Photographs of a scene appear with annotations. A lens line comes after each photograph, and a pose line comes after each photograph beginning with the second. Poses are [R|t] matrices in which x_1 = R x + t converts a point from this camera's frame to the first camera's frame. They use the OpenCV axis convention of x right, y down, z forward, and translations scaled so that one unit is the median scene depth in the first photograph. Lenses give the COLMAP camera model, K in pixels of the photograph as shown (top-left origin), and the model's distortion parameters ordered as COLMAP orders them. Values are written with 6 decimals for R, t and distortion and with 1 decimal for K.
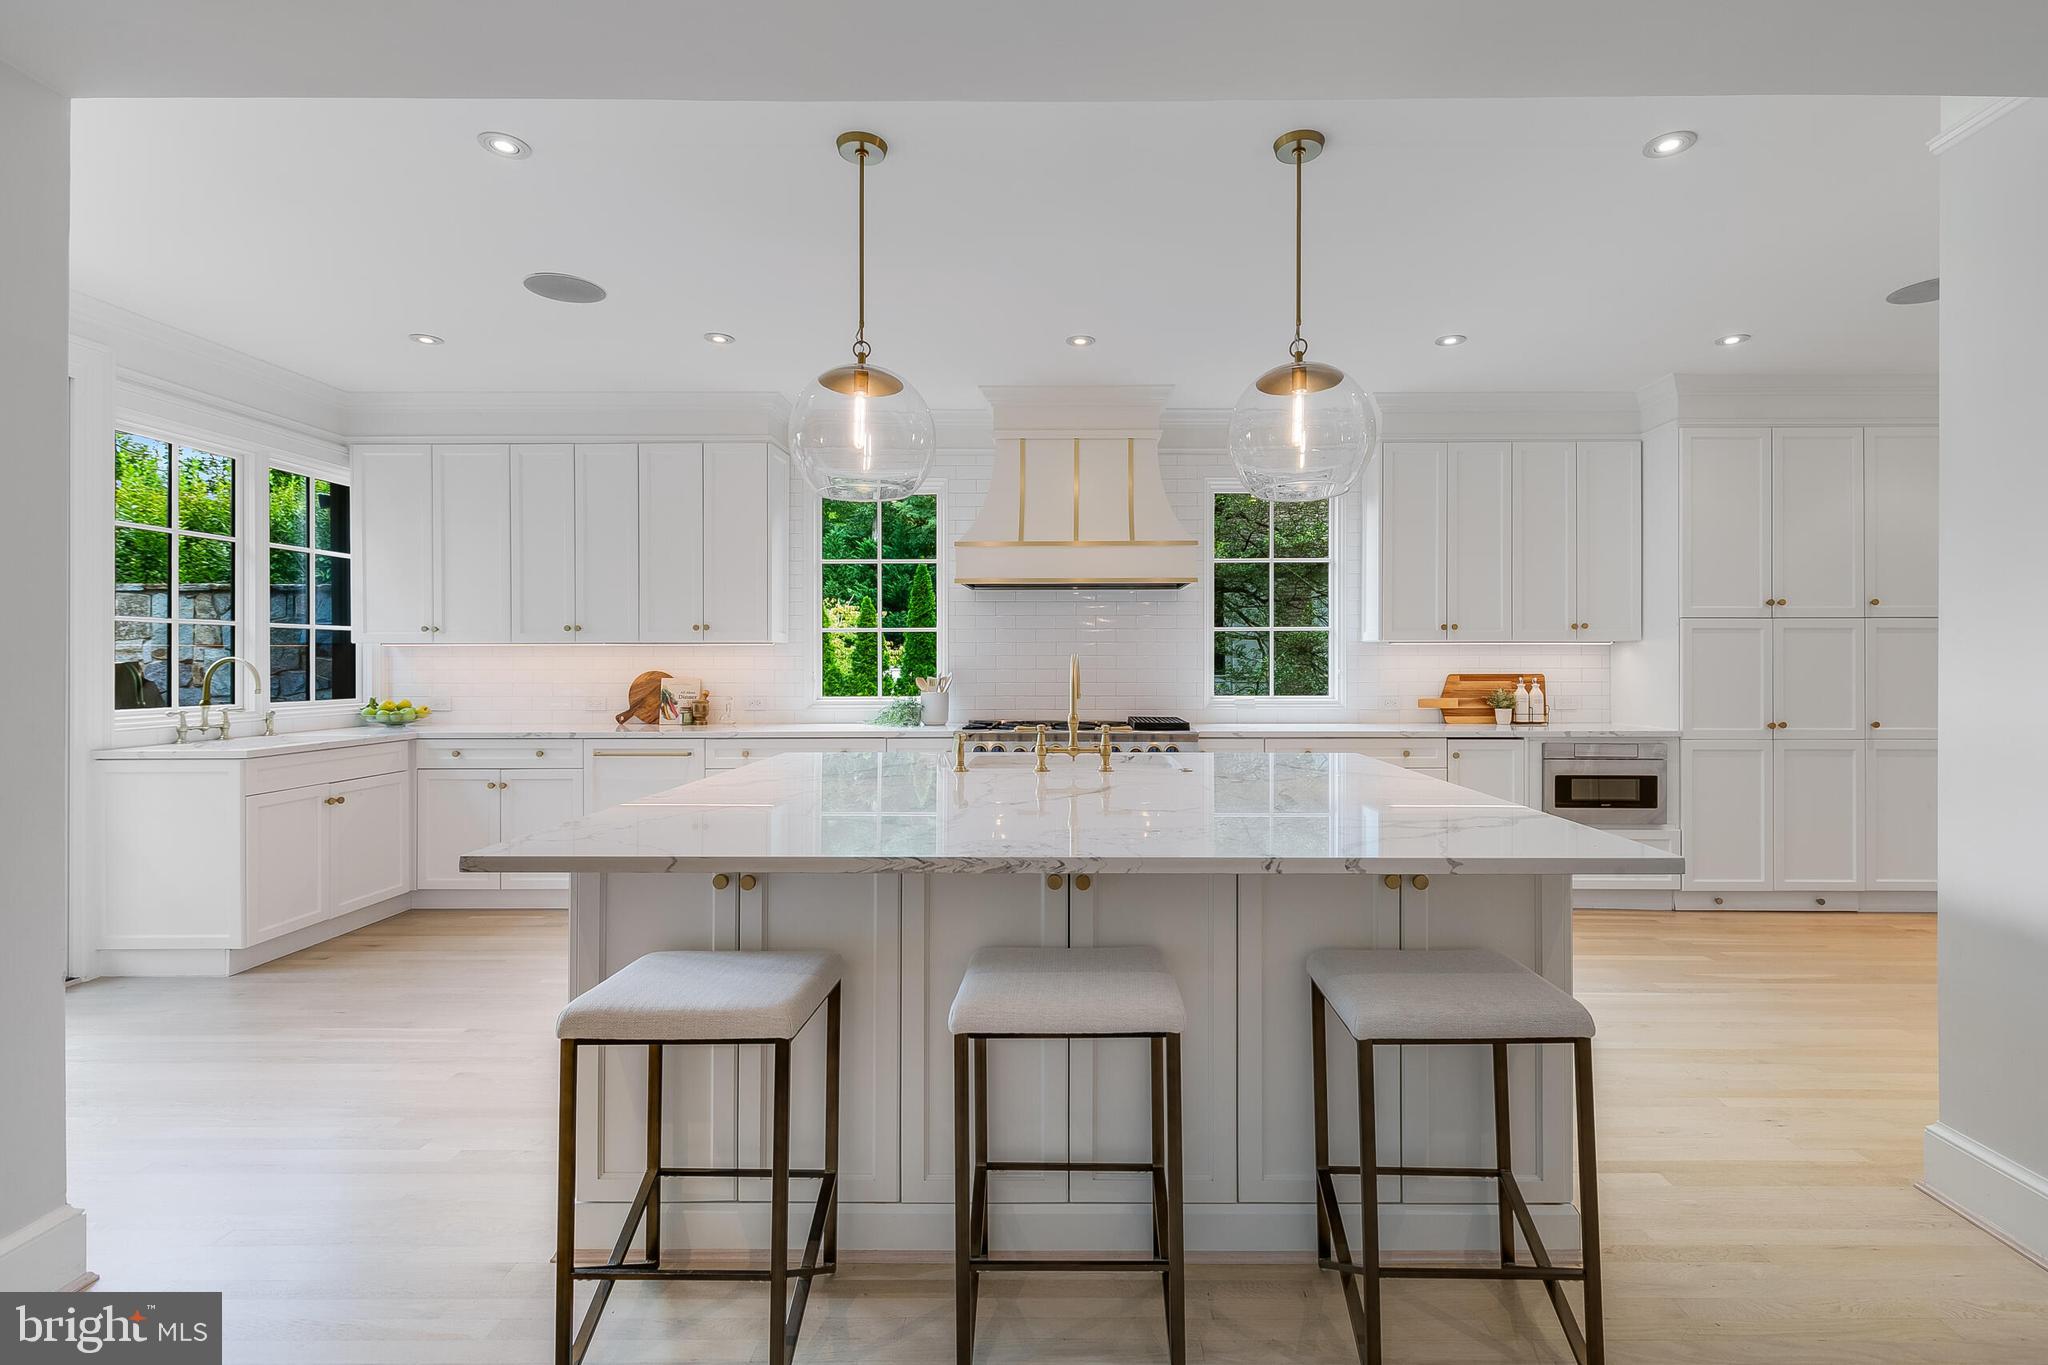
lens RADIAL K [[938.1, 0, 1071.6], [0, 938.1, 659.7], [0, 0, 1]] dist [0.005478, -0.000685]
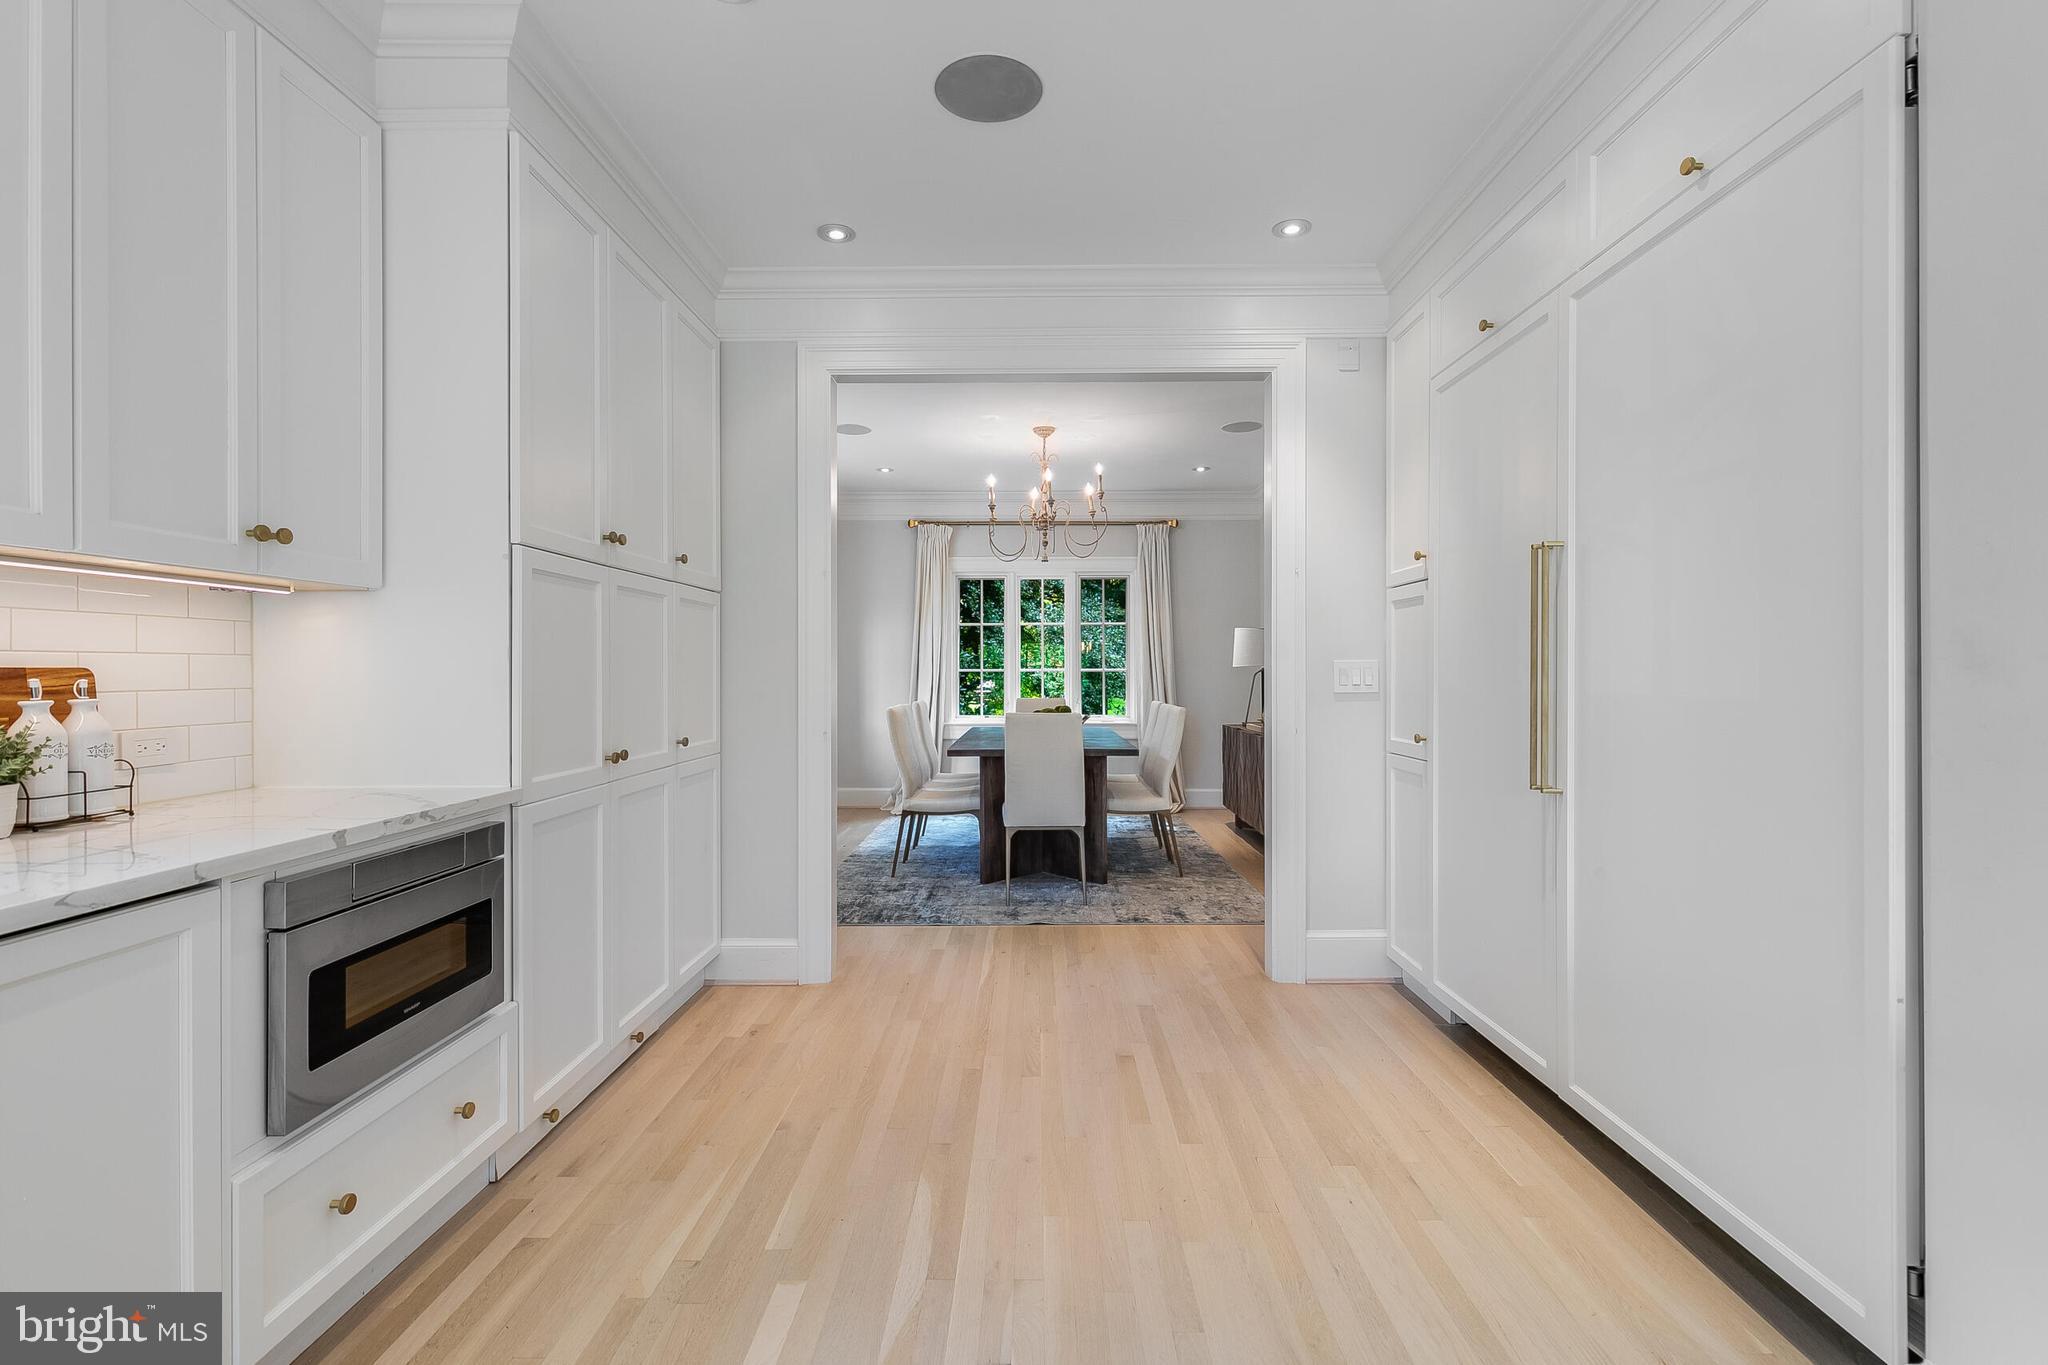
lens RADIAL K [[965.1, 0, 1026.0], [0, 965.1, 674.7], [0, 0, 1]] dist [-0.000198, -0.000235]
pose [[0.006954, -0.004019, 0.999968, 0.166962], [-0.001276, 0.999991, 0.004028, 0.016466], [-0.999975, -0.001304, 0.006949, 0.698343]]
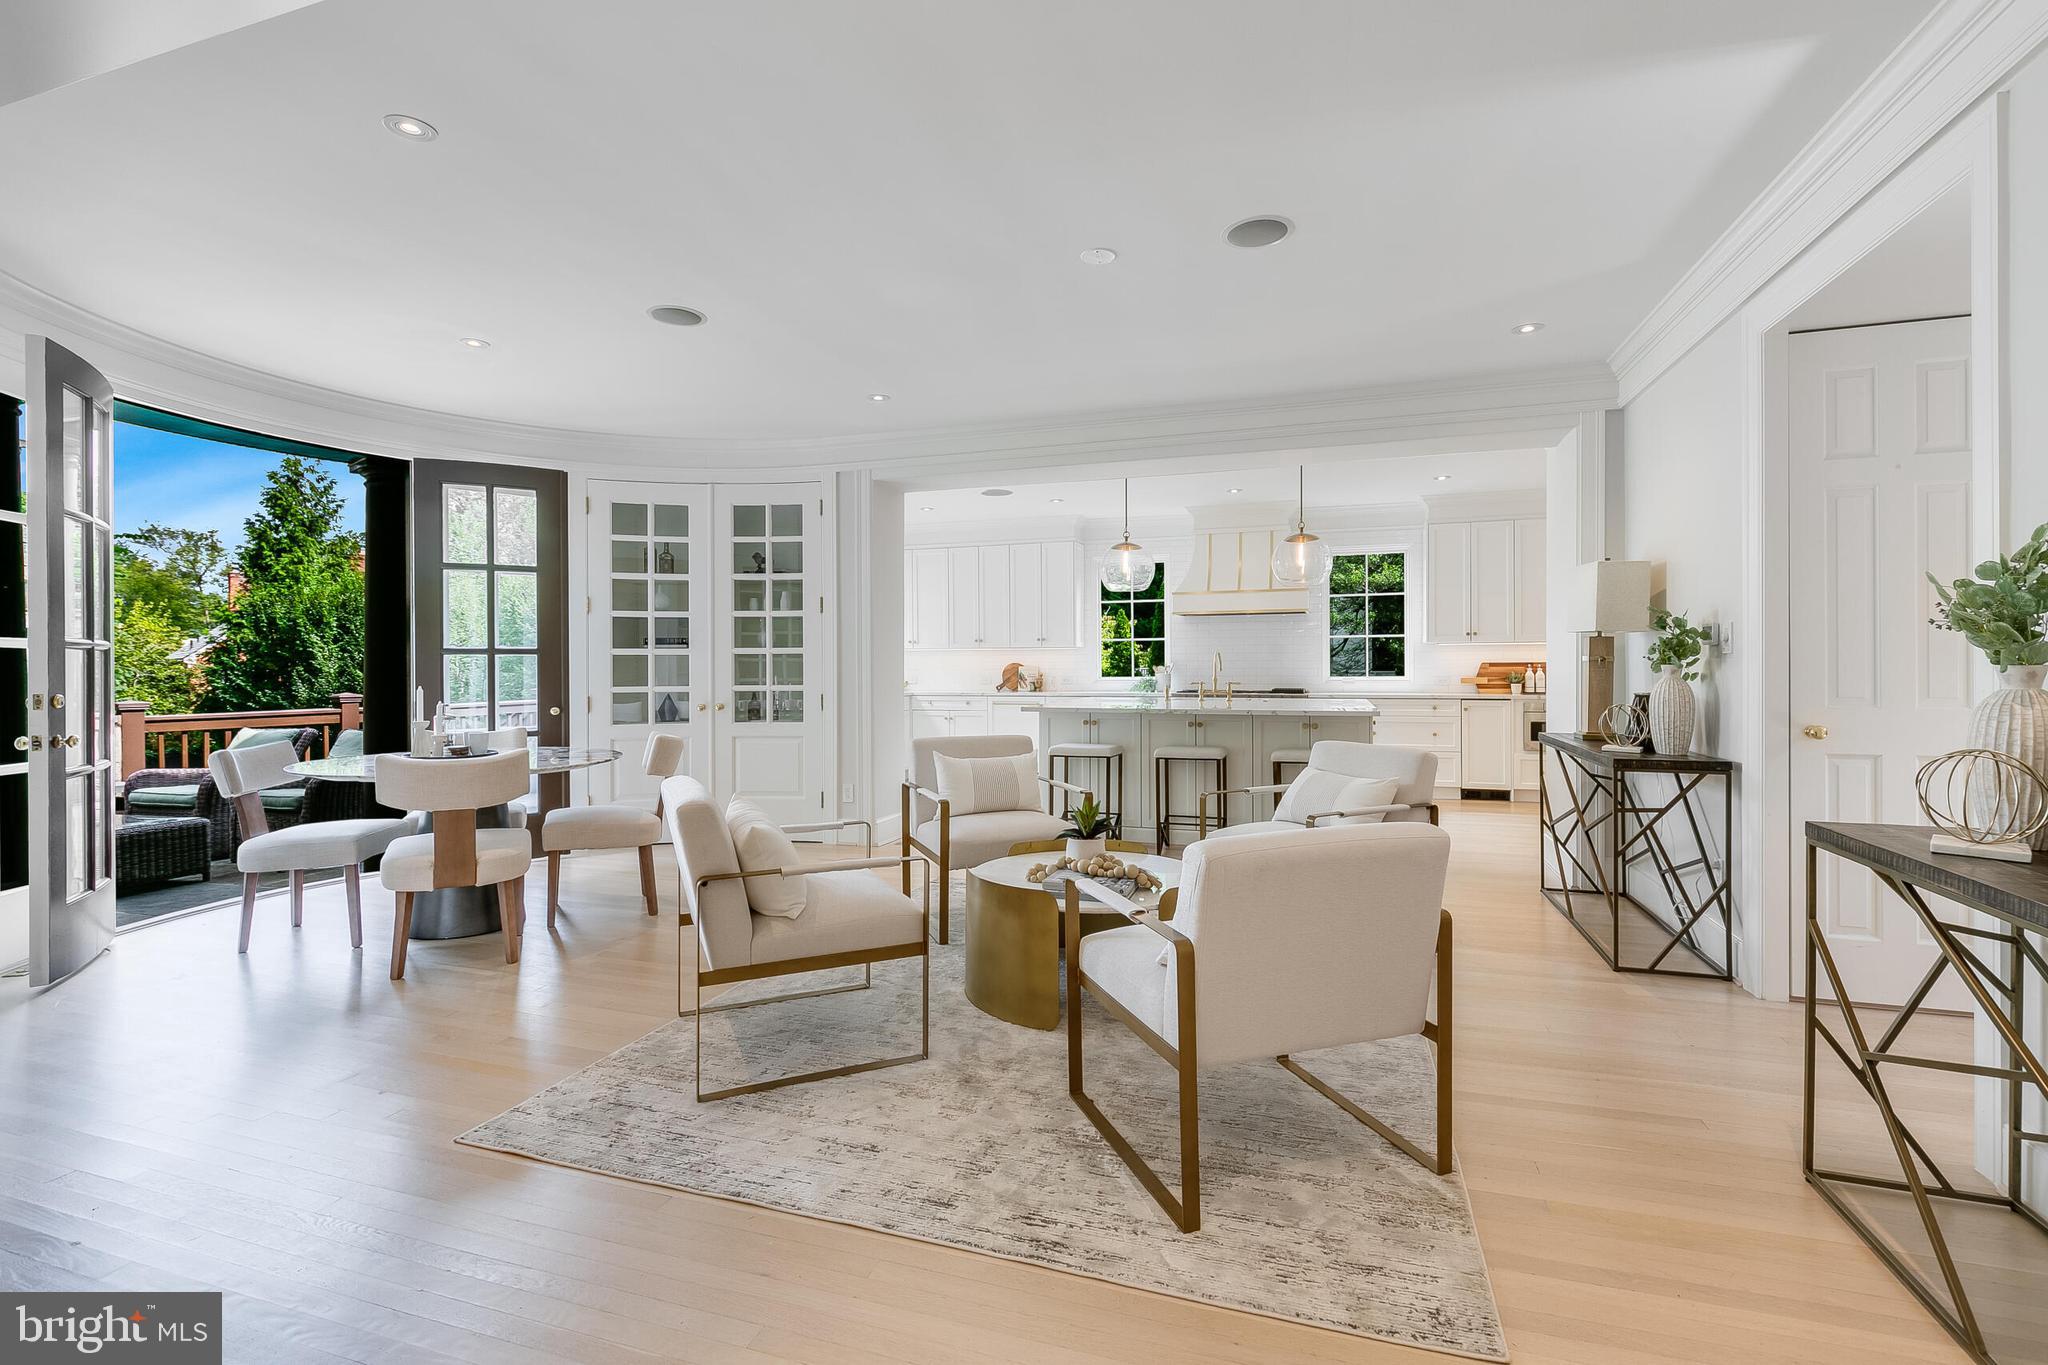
lens RADIAL K [[921.5, 0, 1024.6], [0, 921.5, 668.5], [0, 0, 1]] dist [0.004321, -0.000115]
pose [[0.950277, -0.002310, -0.311398, 0.157659], [0.004597, 0.999968, 0.006609, 0.011985], [0.311373, -0.007712, 0.950257, -0.792083]]
